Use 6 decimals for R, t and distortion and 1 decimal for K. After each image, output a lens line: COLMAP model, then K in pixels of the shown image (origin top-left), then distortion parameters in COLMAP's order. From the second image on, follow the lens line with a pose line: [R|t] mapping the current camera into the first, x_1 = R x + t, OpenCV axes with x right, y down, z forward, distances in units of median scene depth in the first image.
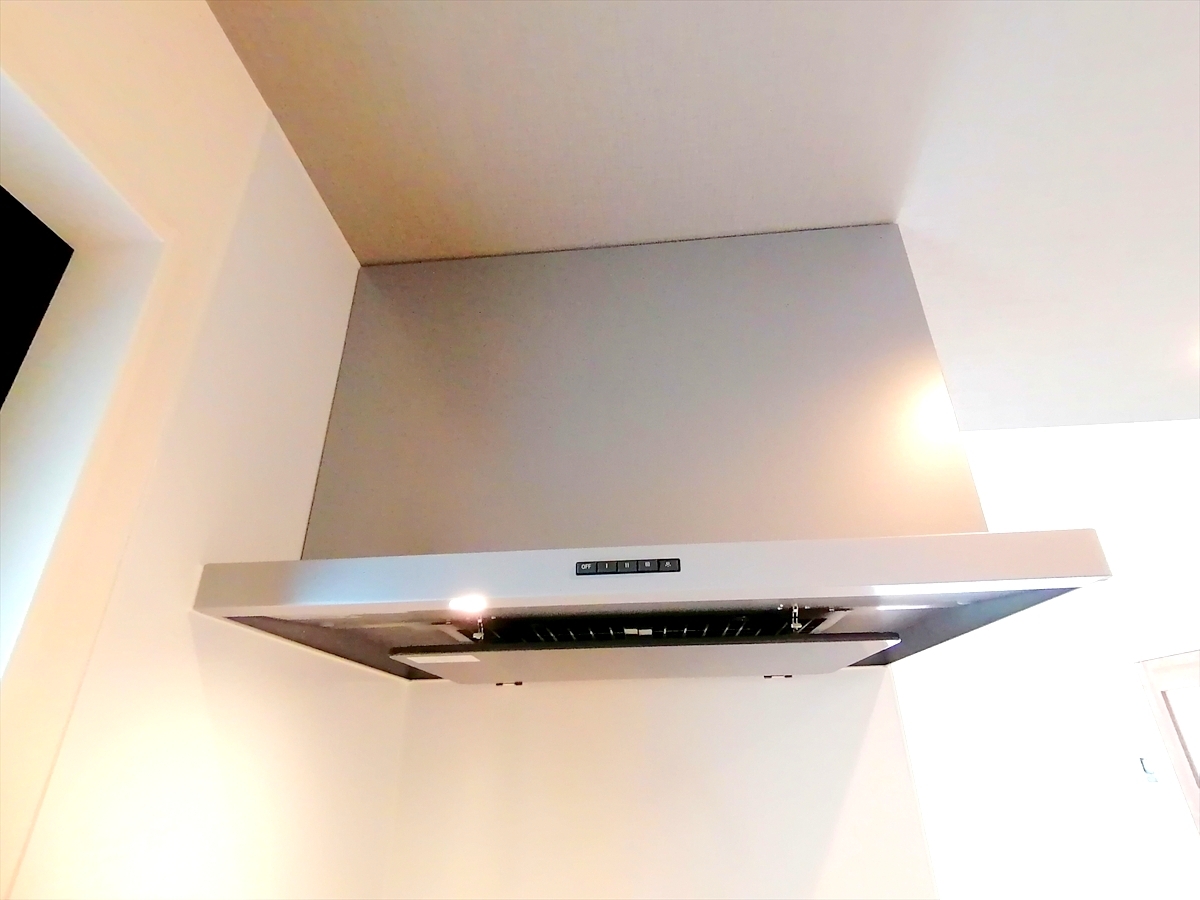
lens RADIAL K [[631.4, 0, 579.0], [0, 631.4, 443.3], [0, 0, 1]] dist [-0.004785, -0.001205]
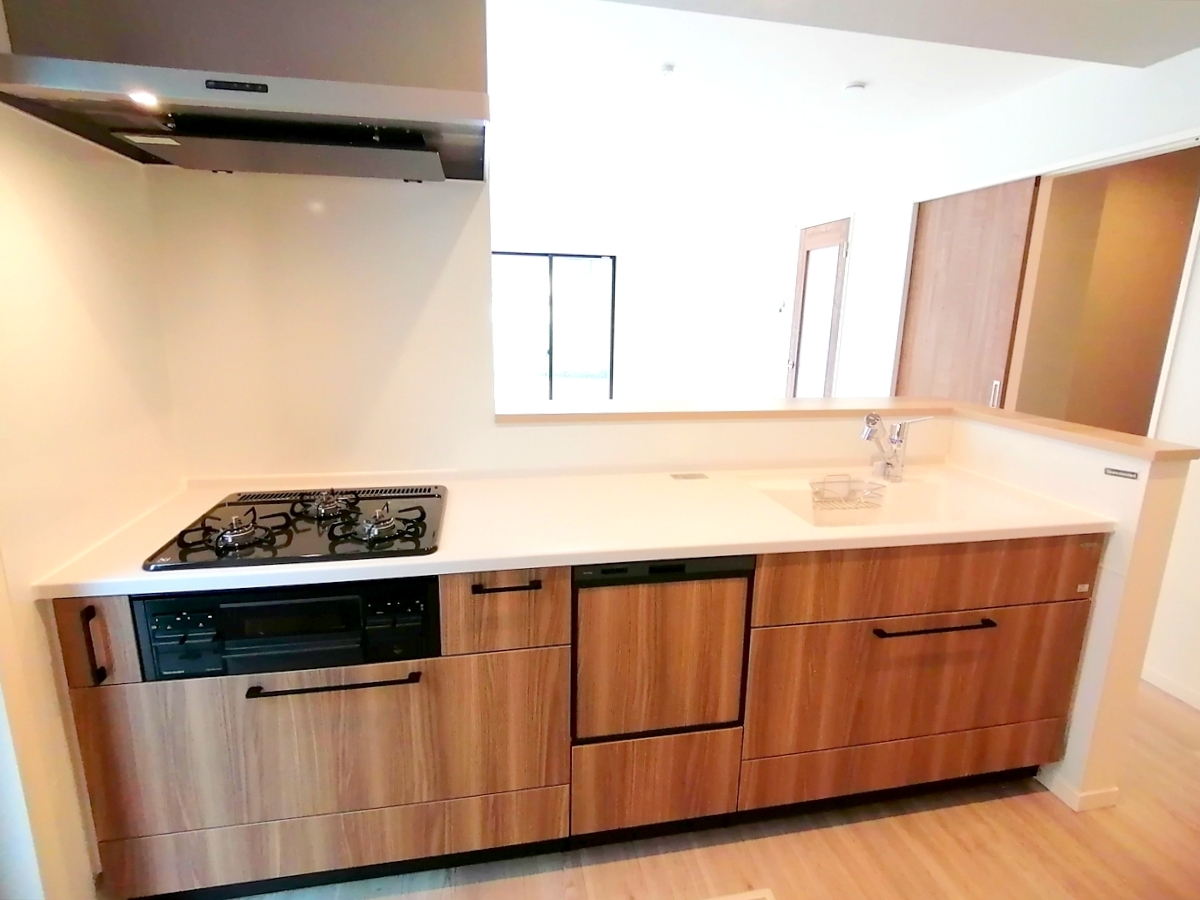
lens RADIAL K [[629.0, 0, 624.4], [0, 629.0, 481.5], [0, 0, 1]] dist [-0.024386, -0.001158]
pose [[0.949779, -0.053033, 0.308395, 0.419519], [-0.166385, 0.749085, 0.641239, -0.220230], [-0.265021, -0.660348, 0.702641, -1.036363]]
